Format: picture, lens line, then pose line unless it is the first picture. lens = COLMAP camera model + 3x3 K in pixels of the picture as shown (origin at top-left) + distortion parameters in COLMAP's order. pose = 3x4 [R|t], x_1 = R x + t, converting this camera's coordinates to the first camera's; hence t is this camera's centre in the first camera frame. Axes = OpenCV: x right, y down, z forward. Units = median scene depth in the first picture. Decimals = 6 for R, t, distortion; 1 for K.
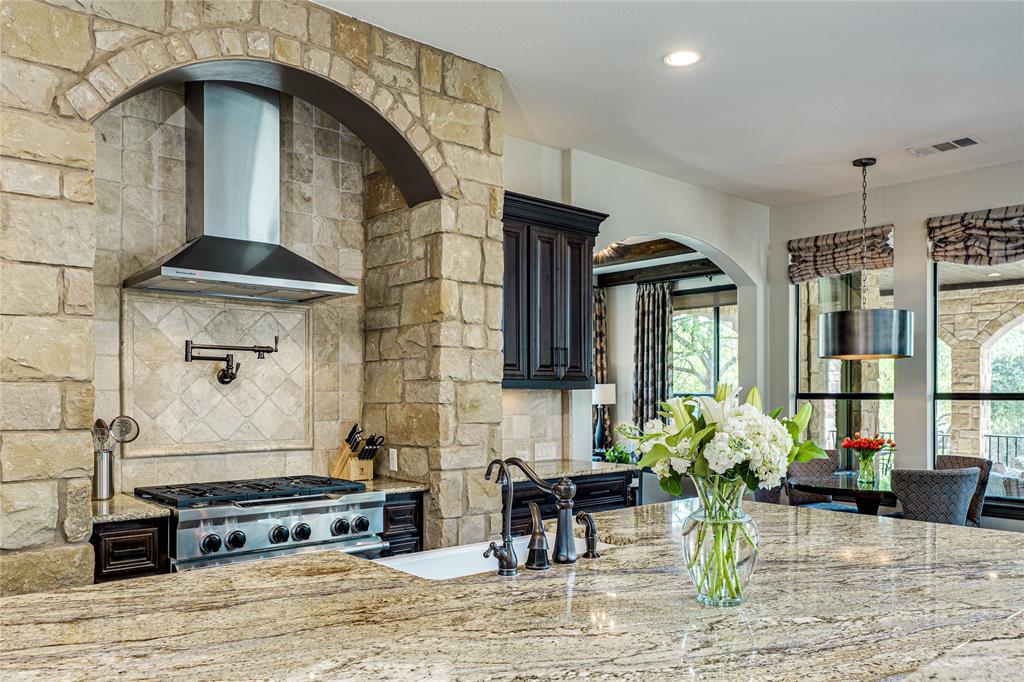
lens RADIAL K [[781.0, 0, 511.6], [0, 781.0, 396.4], [0, 0, 1]] dist [-0.006181, 0.006789]
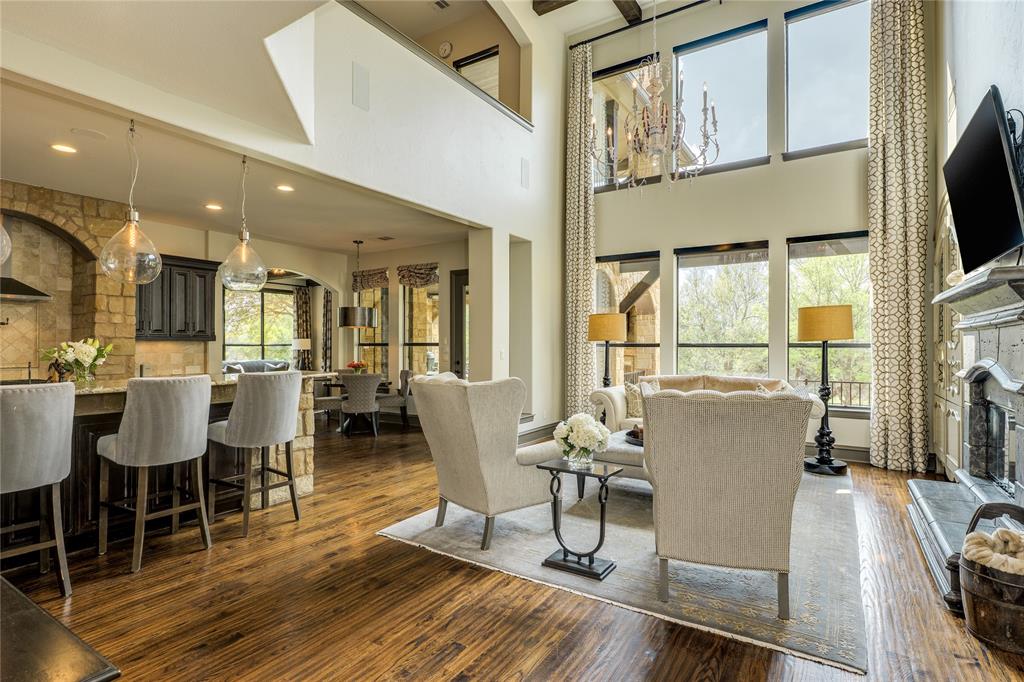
lens RADIAL K [[514.0, 0, 504.3], [0, 514.0, 344.6], [0, 0, 1]] dist [0.003919, -0.001237]
pose [[0.965669, -0.000121, 0.259776, 0.624370], [0.001226, 0.999991, -0.004089, 0.009162], [-0.259773, 0.004267, 0.965660, -0.742732]]
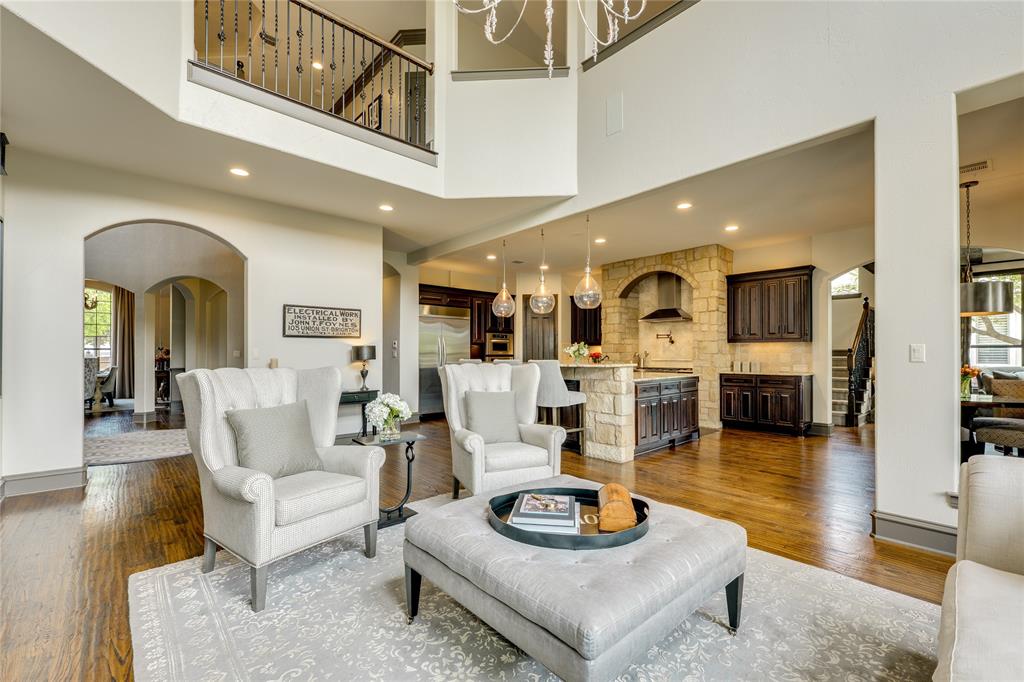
lens RADIAL K [[421.4, 0, 515.0], [0, 421.4, 351.5], [0, 0, 1]] dist [0.002764, -0.000678]
pose [[0.020237, -0.004088, -0.999787, 1.612359], [-0.000686, 0.999991, -0.004103, 0.031992], [0.999795, 0.000769, 0.020234, 0.133517]]
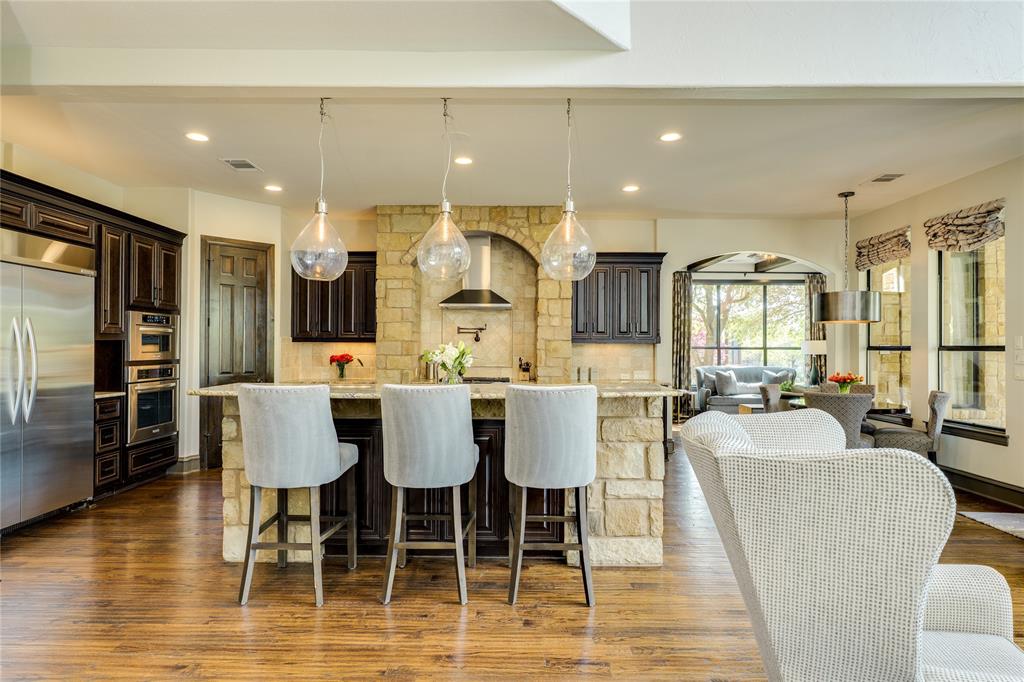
lens RADIAL K [[544.6, 0, 517.4], [0, 544.6, 342.7], [0, 0, 1]] dist [-0.005541, -0.003164]
pose [[0.744262, -0.002920, -0.667882, 0.897620], [-0.005978, 0.999921, -0.011033, 0.007227], [0.667861, 0.012205, 0.744186, -0.286600]]
